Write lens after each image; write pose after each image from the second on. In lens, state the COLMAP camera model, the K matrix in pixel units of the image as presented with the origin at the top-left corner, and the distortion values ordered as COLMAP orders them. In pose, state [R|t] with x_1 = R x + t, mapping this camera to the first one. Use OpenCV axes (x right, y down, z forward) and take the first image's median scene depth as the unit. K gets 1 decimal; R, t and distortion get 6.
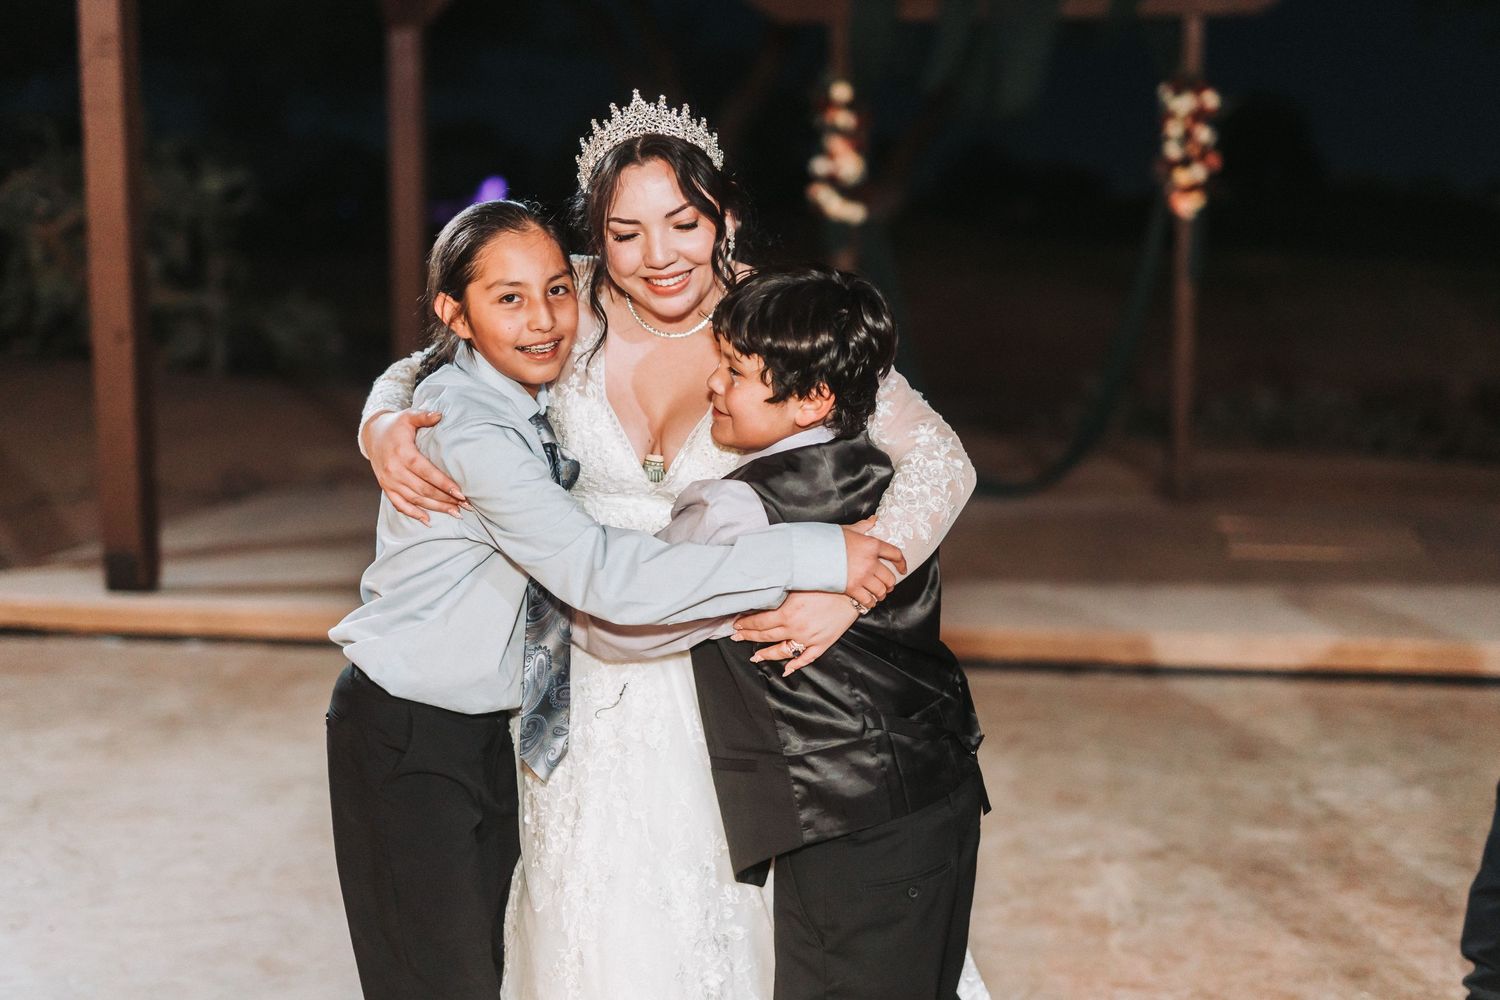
lens RADIAL K [[2139.0, 0, 741.5], [0, 2139.0, 502.4], [0, 0, 1]] dist [-0.008941, 0.000000]
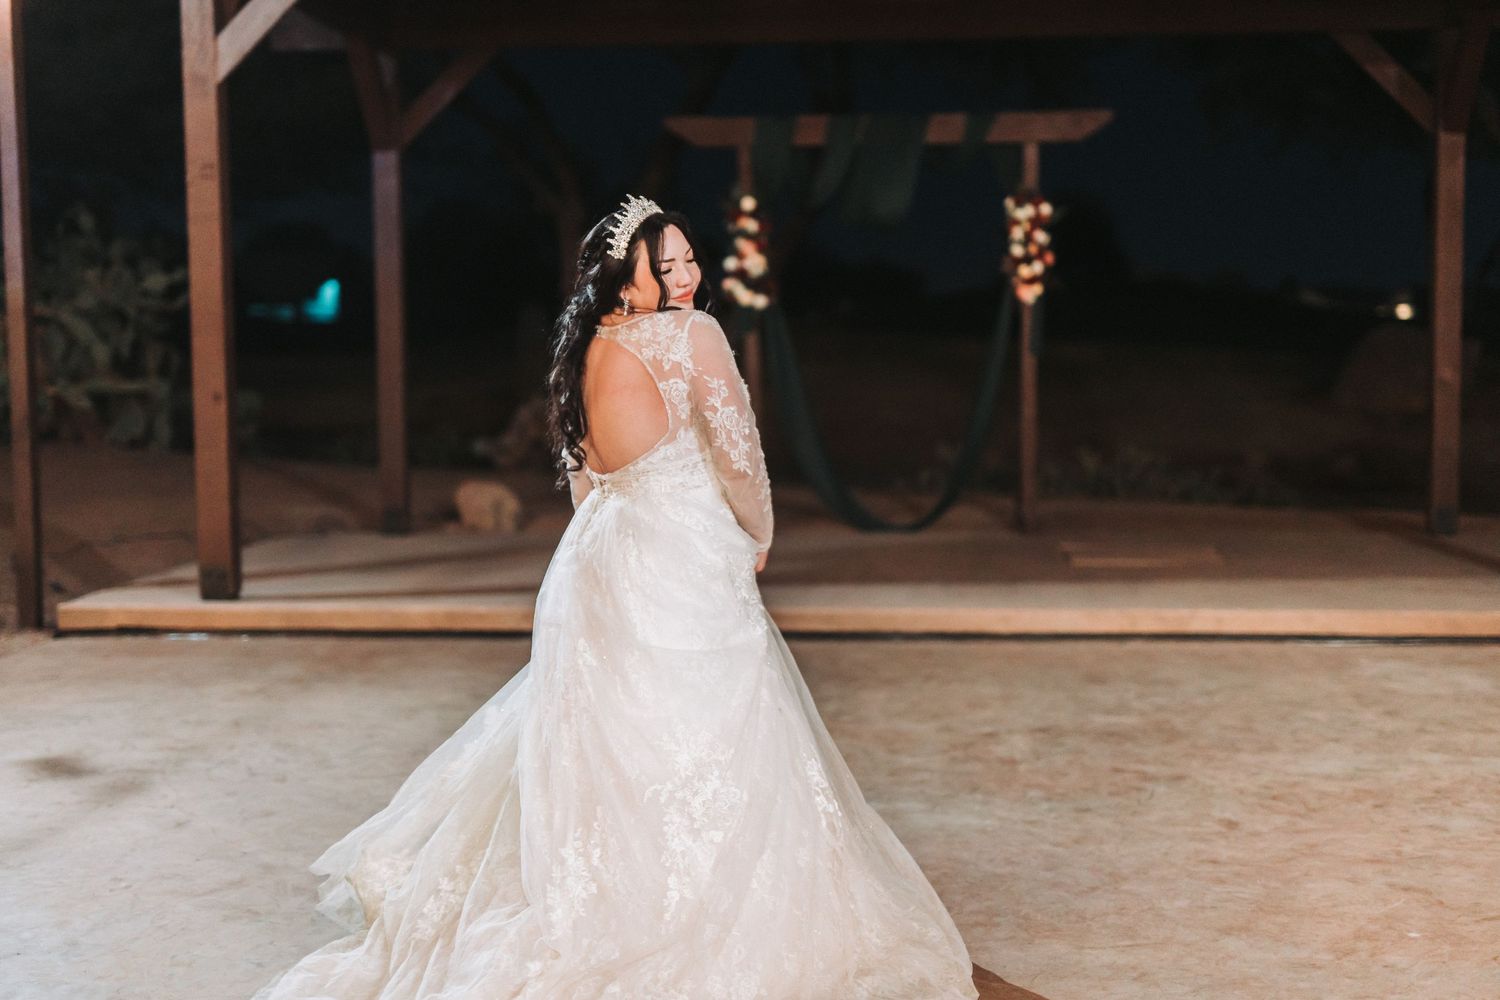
lens RADIAL K [[2139.0, 0, 758.3], [0, 2139.0, 500.3], [0, 0, 1]] dist [-0.008941, 0.000000]
pose [[0.995716, -0.012785, 0.091574, -0.064489], [0.017014, 0.998817, -0.045547, 0.035206], [-0.090884, 0.046910, 0.994756, -0.218810]]
